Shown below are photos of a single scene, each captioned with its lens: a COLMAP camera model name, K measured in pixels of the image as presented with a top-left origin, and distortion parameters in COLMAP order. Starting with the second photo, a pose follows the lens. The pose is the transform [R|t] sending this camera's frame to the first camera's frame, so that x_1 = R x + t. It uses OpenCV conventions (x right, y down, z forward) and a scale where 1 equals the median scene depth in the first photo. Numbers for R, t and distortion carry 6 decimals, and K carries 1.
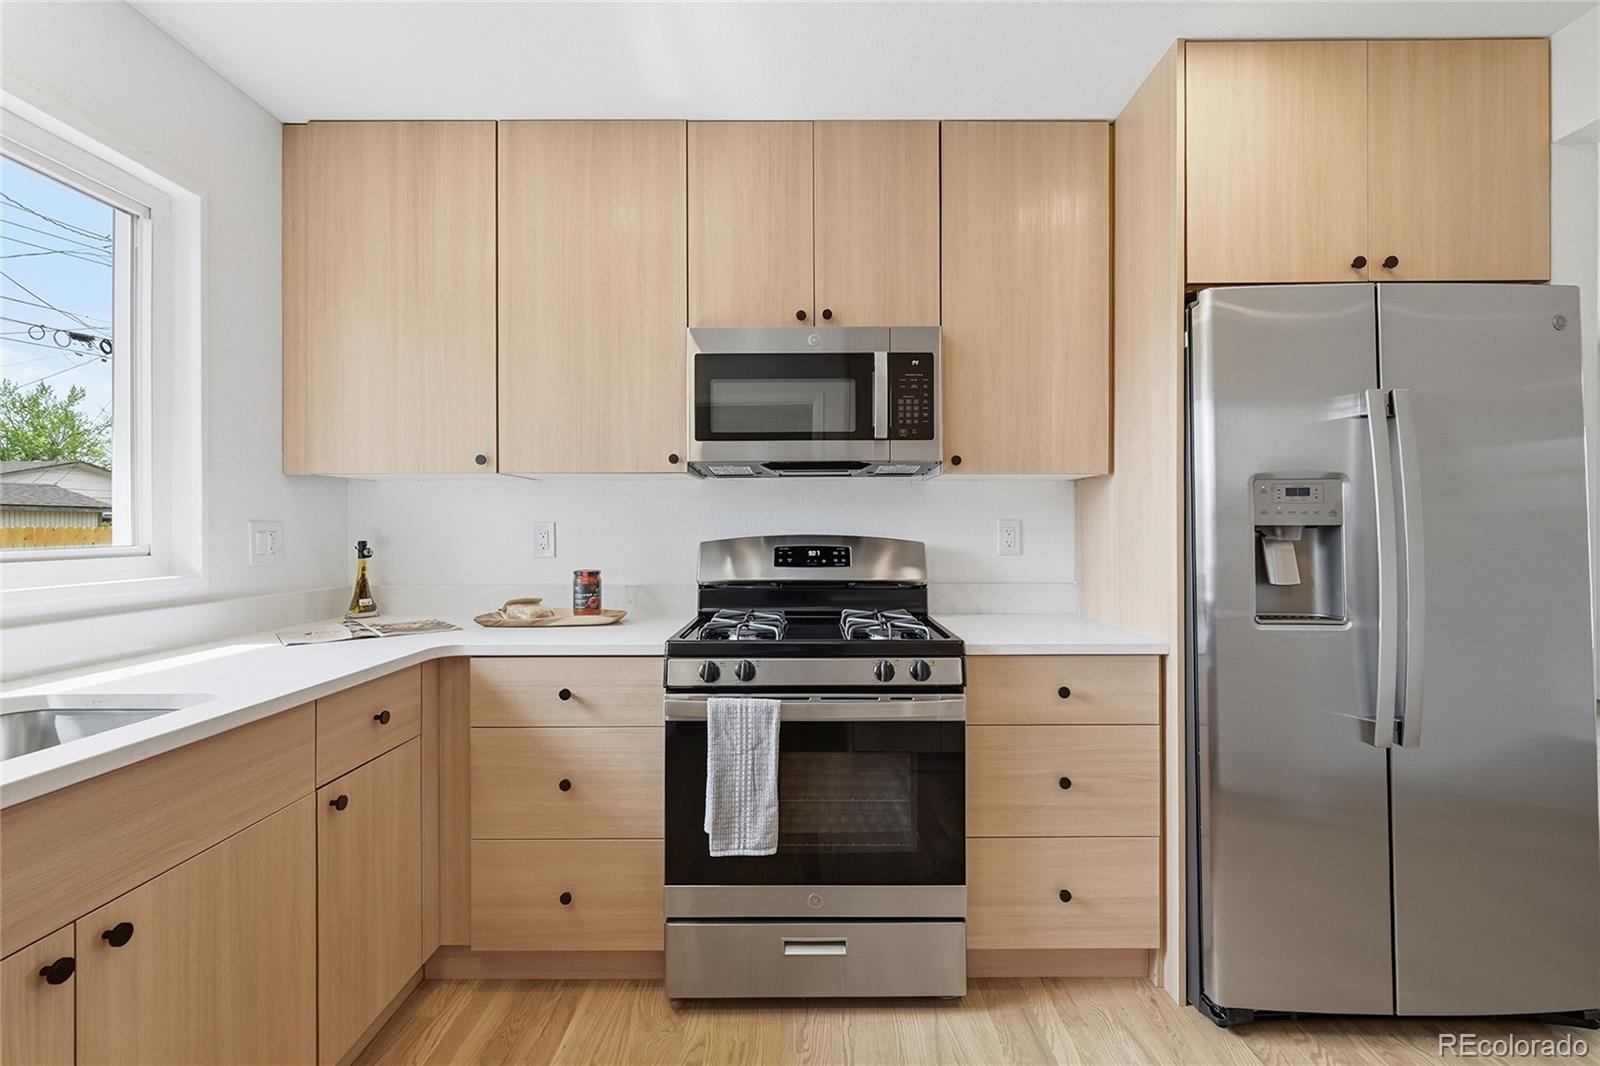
lens RADIAL K [[712.1, 0, 800.8], [0, 712.1, 527.1], [0, 0, 1]] dist [-0.002000, 0.000205]
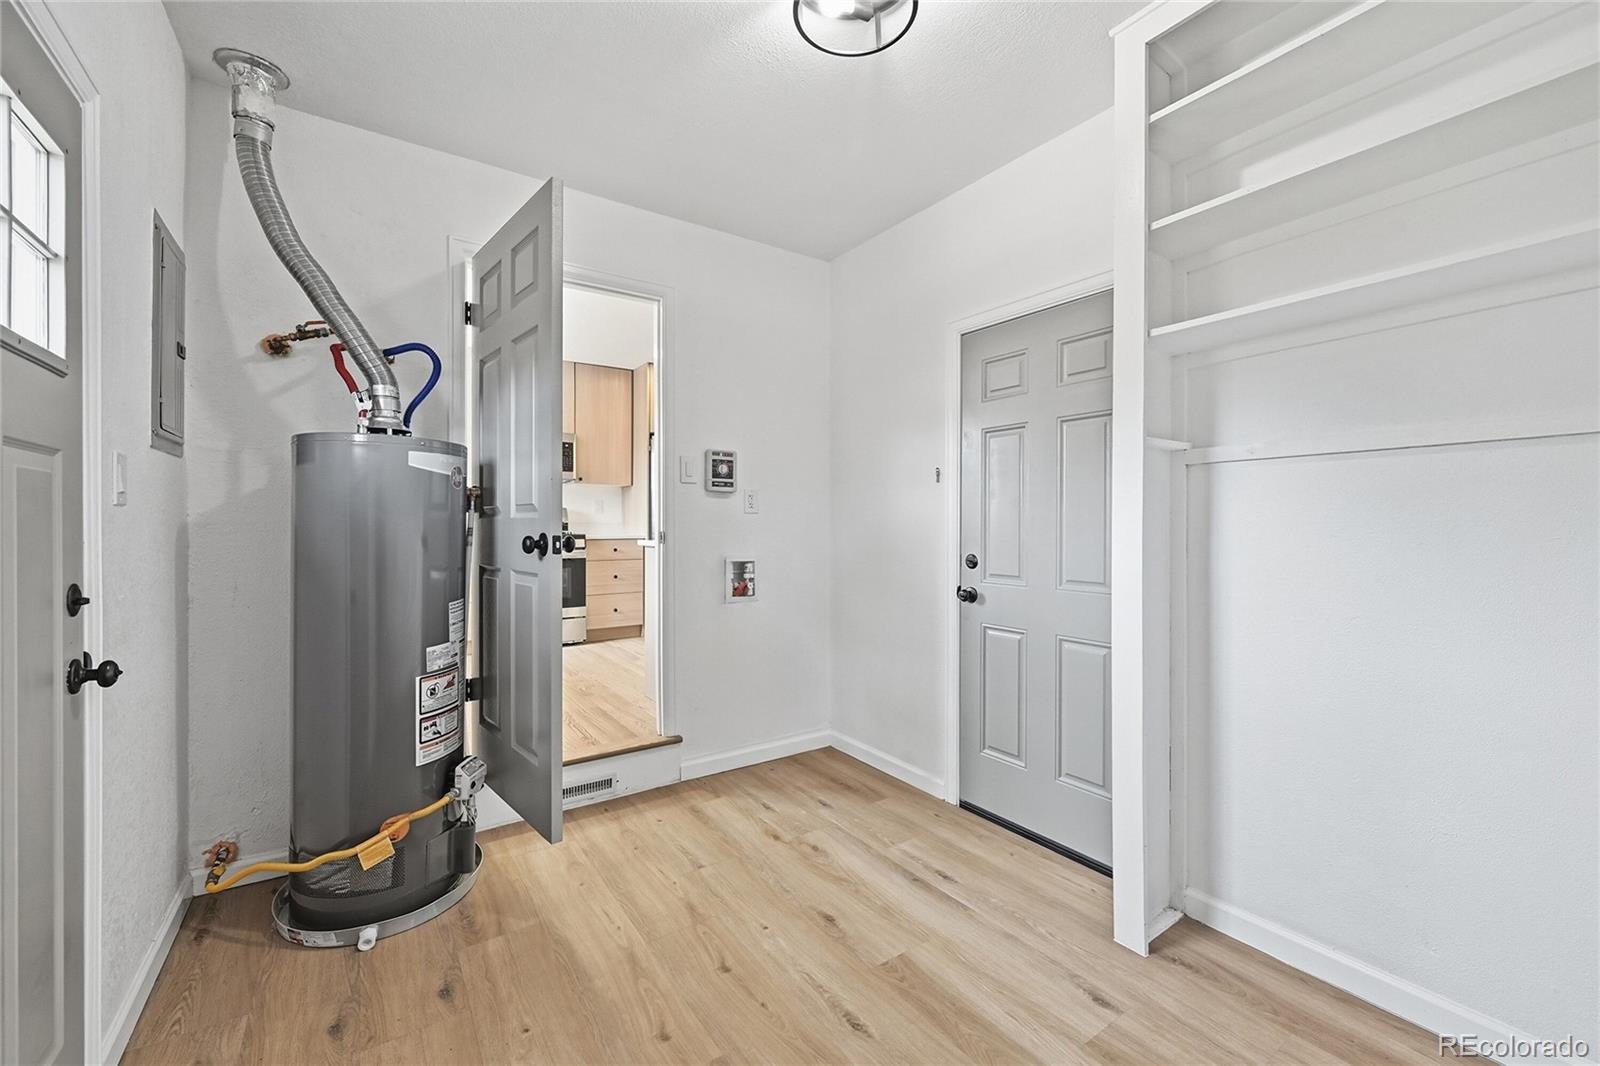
lens RADIAL K [[633.8, 0, 800.3], [0, 633.8, 532.4], [0, 0, 1]] dist [0.000700, 0.000042]
pose [[0.820991, 0.000995, 0.570941, -0.612387], [-0.001314, 0.999999, 0.000147, 0.148168], [-0.570940, -0.000871, 0.820991, -1.918481]]
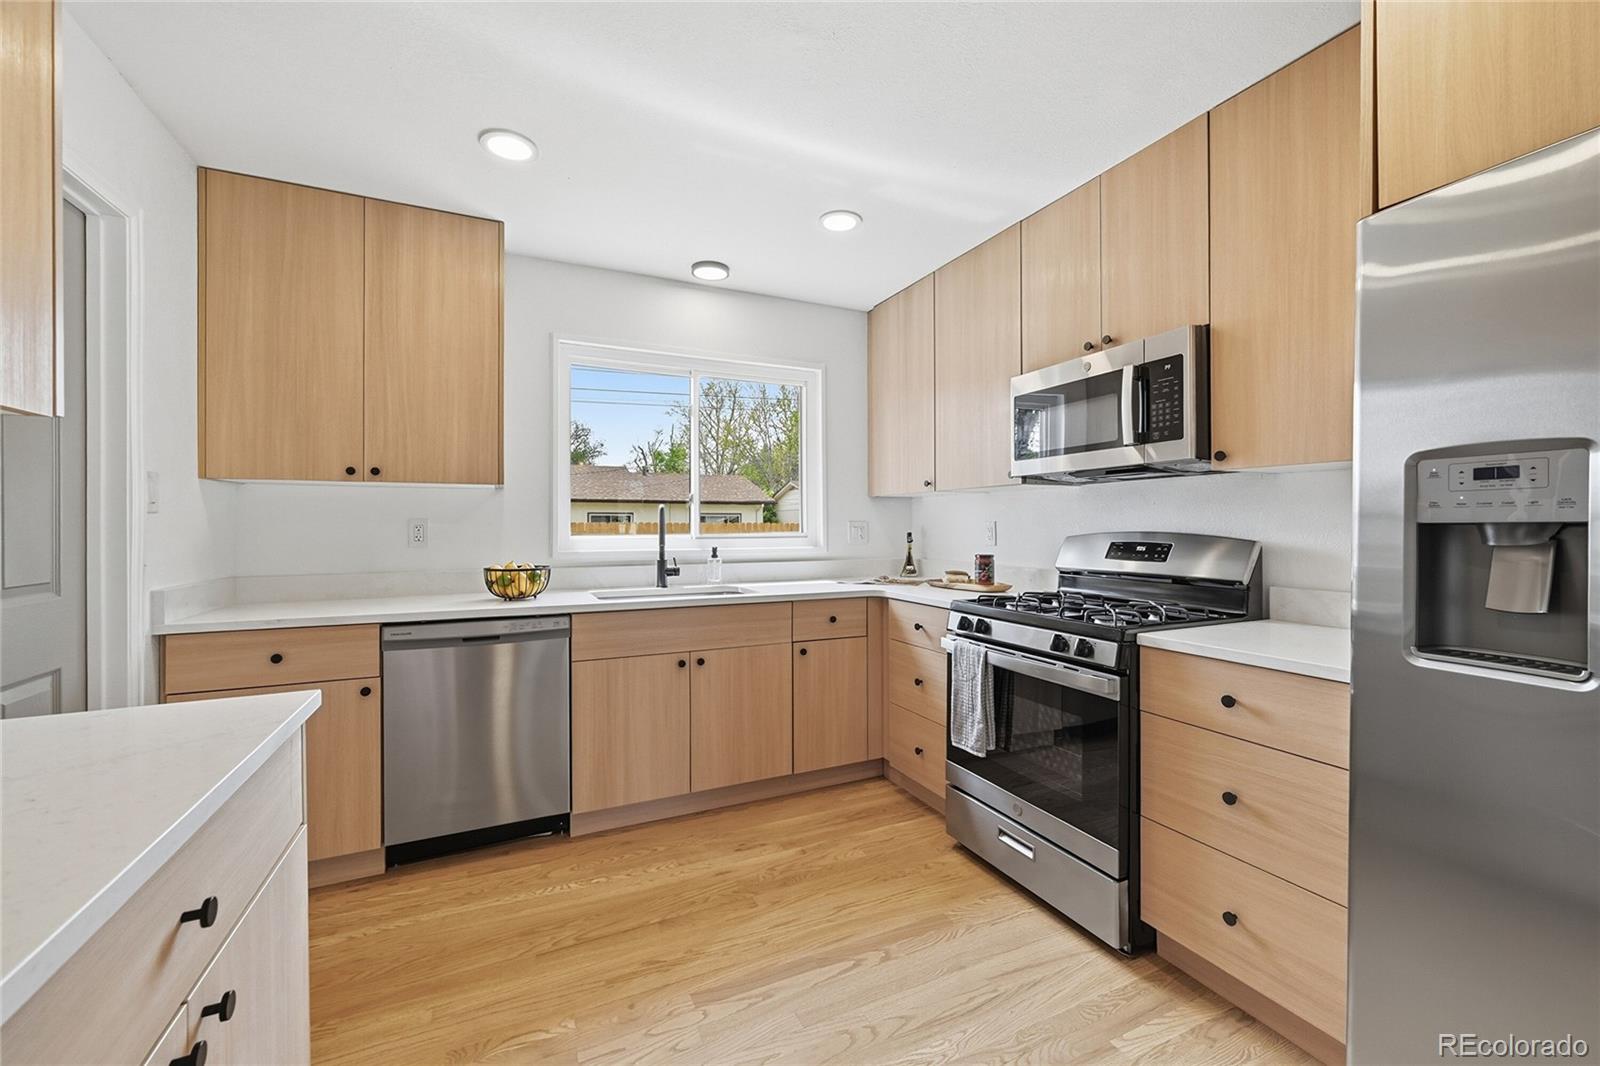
lens RADIAL K [[633.8, 0, 796.6], [0, 633.8, 528.2], [0, 0, 1]] dist [0.000700, 0.000042]
pose [[0.423929, 0.005205, -0.905681, 0.829122], [0.000968, 0.999980, 0.006199, -0.001459], [0.905695, -0.003504, 0.423916, 0.122716]]
